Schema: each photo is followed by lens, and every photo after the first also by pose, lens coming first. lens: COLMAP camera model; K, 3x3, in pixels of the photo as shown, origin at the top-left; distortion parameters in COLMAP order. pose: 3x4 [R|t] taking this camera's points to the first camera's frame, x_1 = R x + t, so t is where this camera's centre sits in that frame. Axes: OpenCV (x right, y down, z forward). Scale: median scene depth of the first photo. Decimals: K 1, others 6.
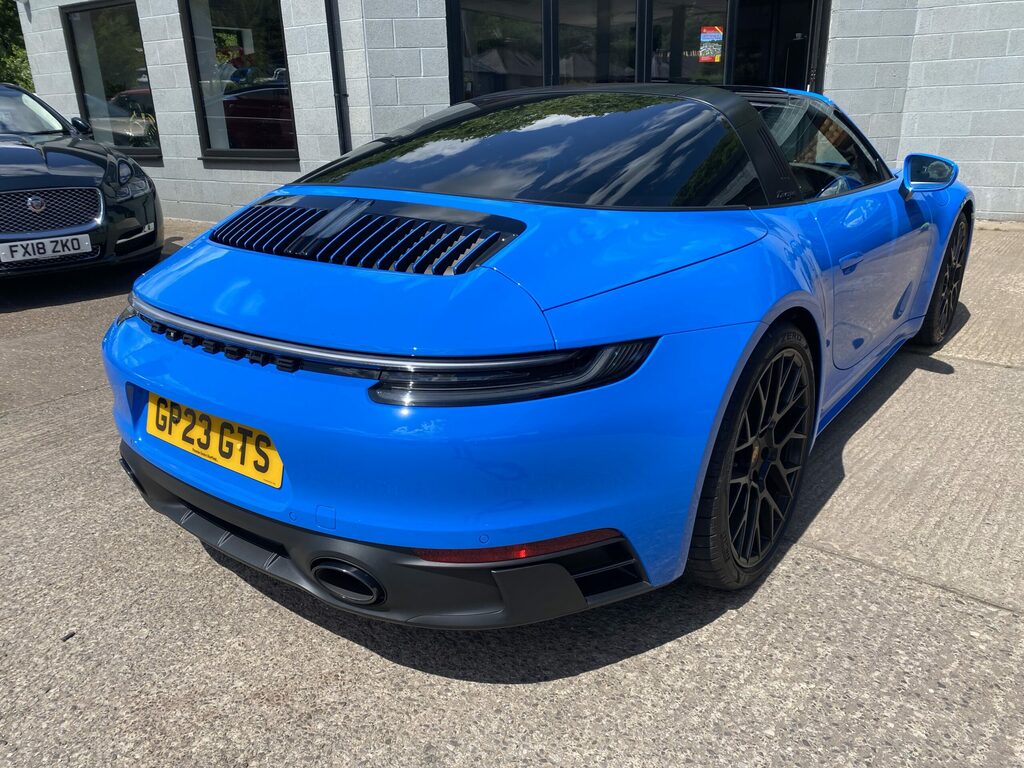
lens RADIAL K [[787.1, 0, 519.0], [0, 787.1, 383.4], [0, 0, 1]] dist [0.002562, 0.002090]
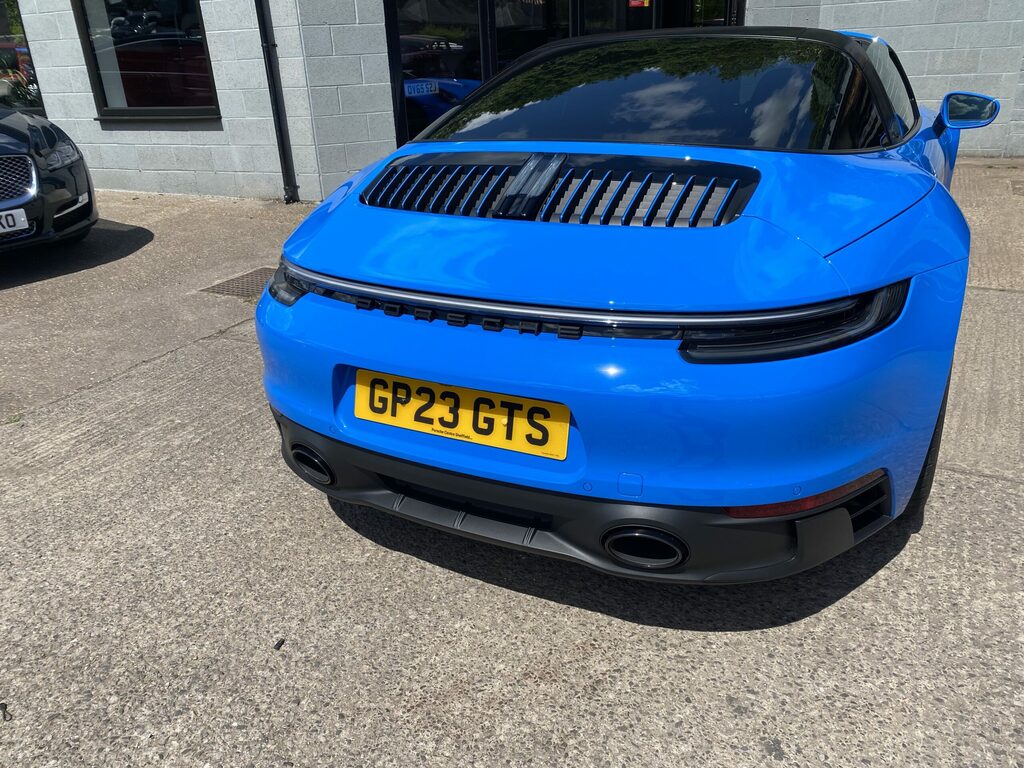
lens RADIAL K [[787.1, 0, 519.0], [0, 787.1, 383.4], [0, 0, 1]] dist [0.002562, 0.002090]
pose [[0.982983, -0.083740, 0.163500, -0.435817], [0.074353, 0.995258, 0.062721, -0.020713], [-0.167977, -0.049497, 0.984548, 0.061573]]
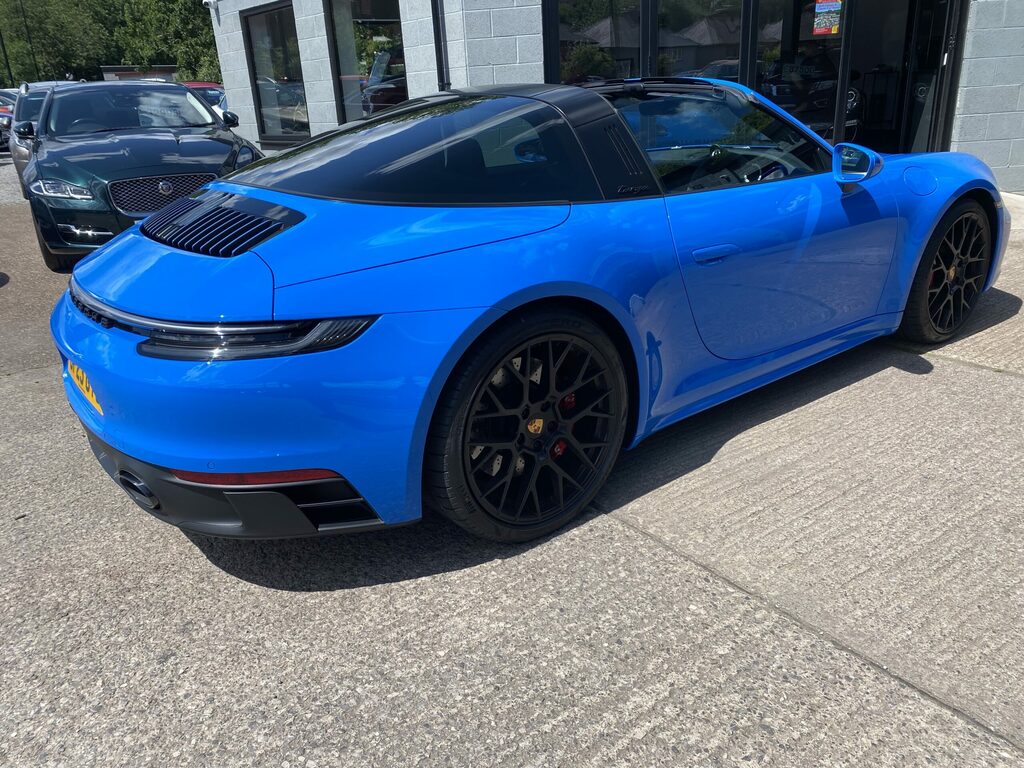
lens RADIAL K [[785.6, 0, 509.8], [0, 785.6, 394.7], [0, 0, 1]] dist [0.012670, -0.005285]
pose [[0.962885, 0.071045, -0.260394, 0.601902], [-0.060266, 0.996971, 0.049159, -0.007379], [0.263097, -0.031641, 0.964250, -0.087235]]
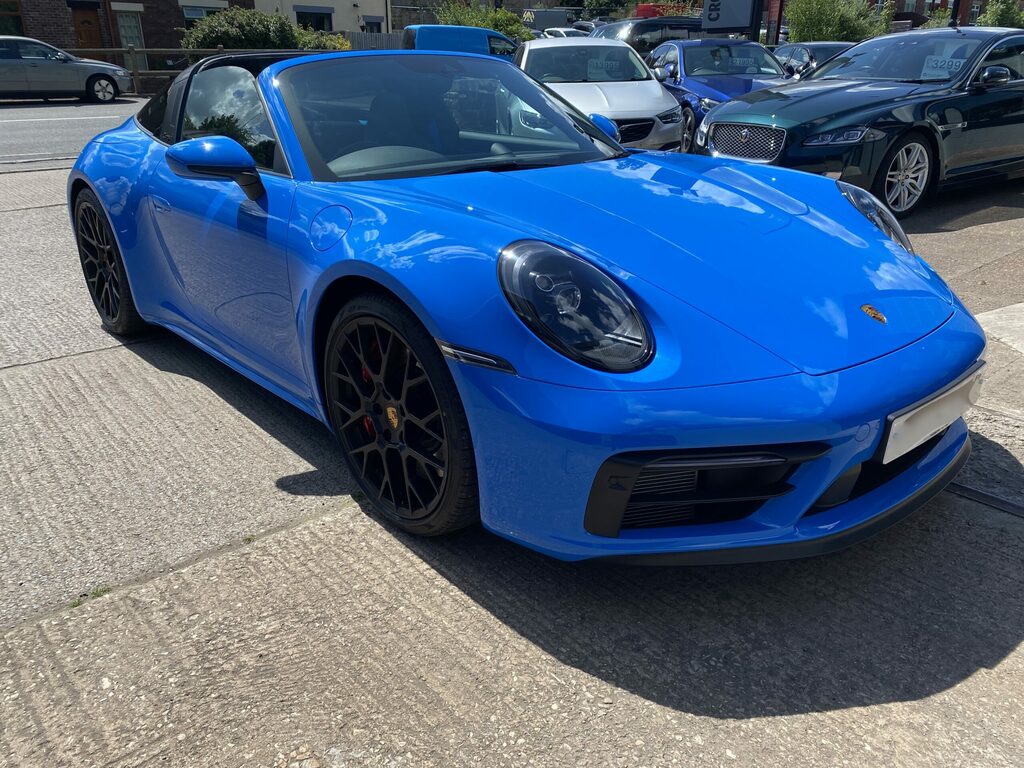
lens RADIAL K [[785.6, 0, 509.8], [0, 785.6, 394.7], [0, 0, 1]] dist [0.012670, -0.005285]
pose [[-0.199751, 0.403967, -0.892698, 2.064264], [-0.315040, 0.836206, 0.448897, -0.851555], [0.927819, 0.370904, -0.039768, 2.254593]]
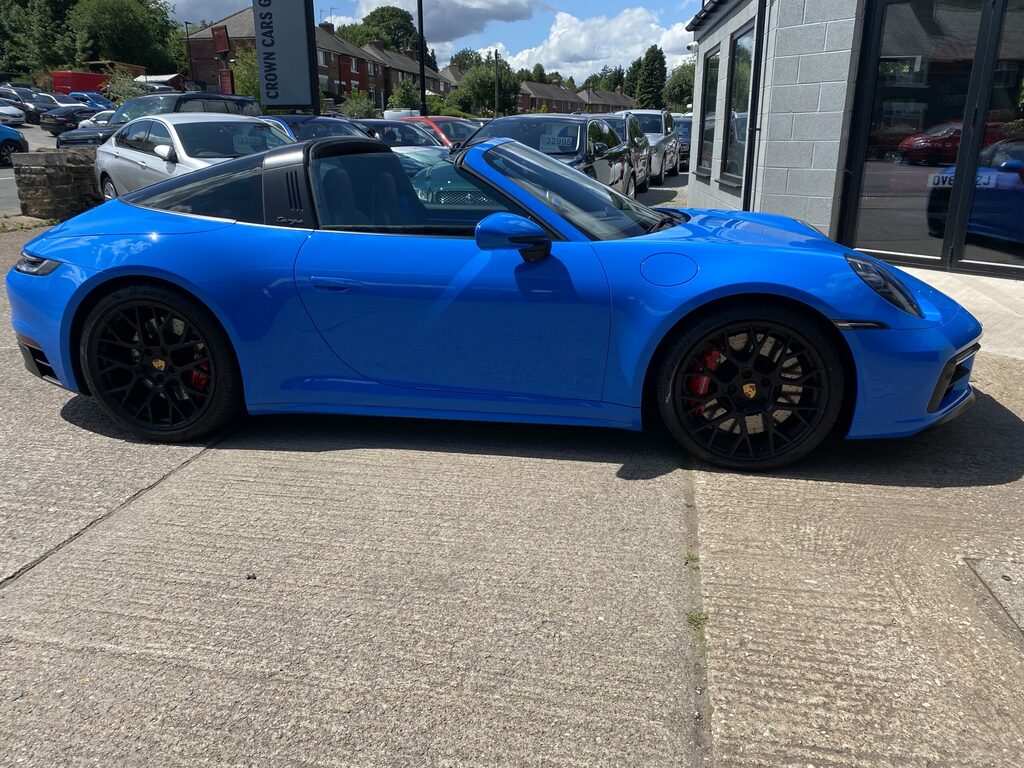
lens RADIAL K [[785.6, 0, 509.8], [0, 785.6, 394.7], [0, 0, 1]] dist [0.012670, -0.005285]
pose [[0.466057, 0.305467, -0.830350, 2.220028], [-0.306233, 0.936193, 0.172523, -0.392882], [0.830068, 0.173875, 0.529863, 0.819415]]
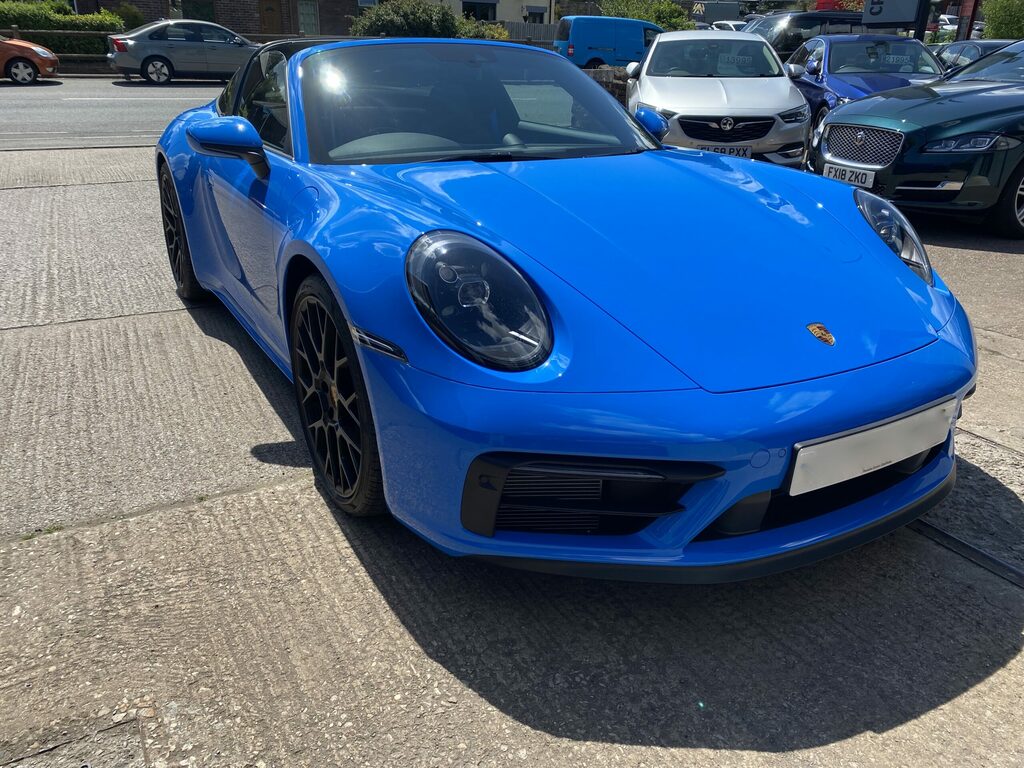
lens RADIAL K [[788.4, 0, 515.3], [0, 788.4, 387.9], [0, 0, 1]] dist [0.007349, 0.004090]
pose [[-0.384647, 0.377179, -0.842486, 1.976351], [-0.311609, 0.806068, 0.503144, -0.939669], [0.868876, 0.456059, -0.192519, 2.509544]]
